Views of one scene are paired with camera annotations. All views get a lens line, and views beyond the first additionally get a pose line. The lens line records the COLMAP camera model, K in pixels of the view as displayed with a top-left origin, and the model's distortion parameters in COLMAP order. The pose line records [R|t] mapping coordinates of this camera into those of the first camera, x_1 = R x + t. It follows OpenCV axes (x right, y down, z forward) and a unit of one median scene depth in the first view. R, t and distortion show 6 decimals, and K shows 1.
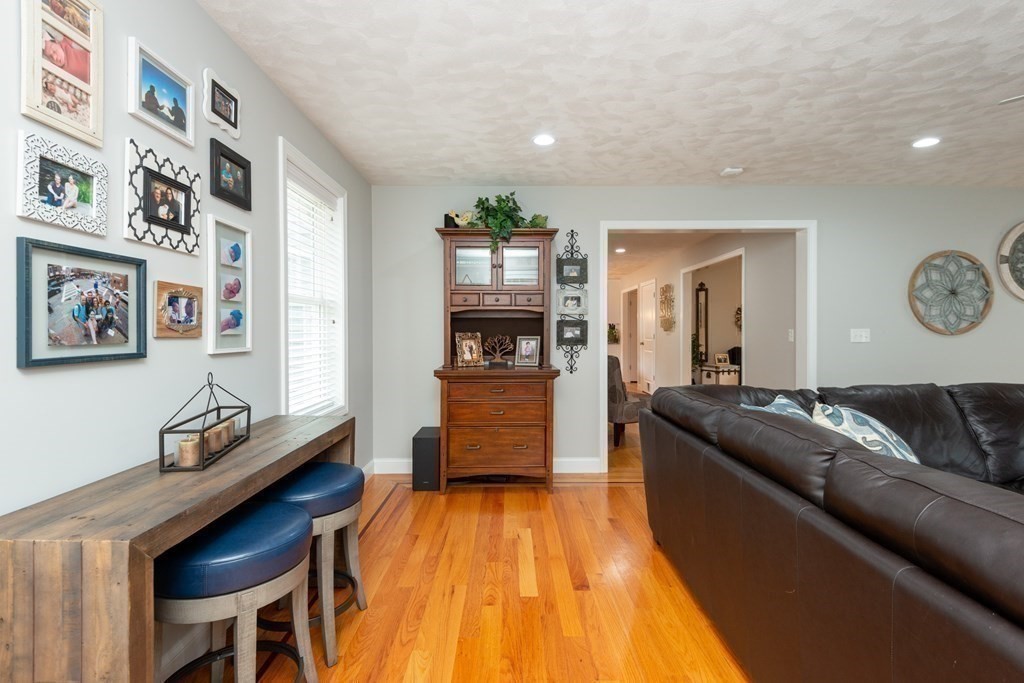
lens RADIAL K [[514.1, 0, 512.6], [0, 514.1, 336.2], [0, 0, 1]] dist [0.001126, 0.000079]
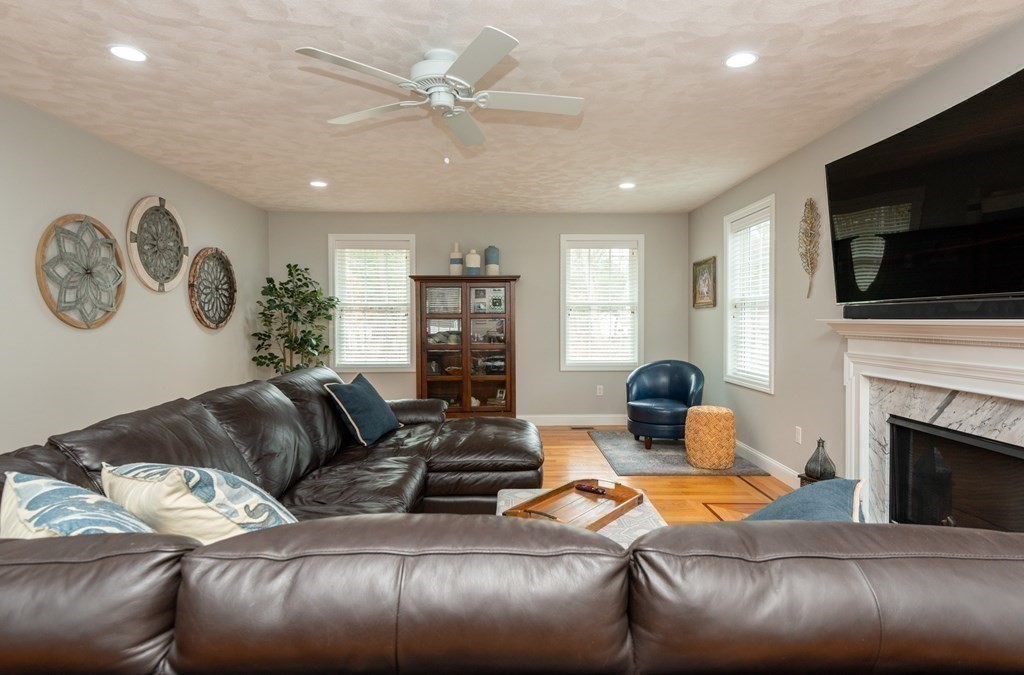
lens RADIAL K [[563.9, 0, 518.6], [0, 563.9, 334.5], [0, 0, 1]] dist [0.006509, 0.000391]
pose [[-0.018738, -0.028867, 0.999408, 0.015185], [0.013091, 0.999490, 0.029115, -0.009652], [-0.999739, 0.013629, -0.018350, 0.389162]]
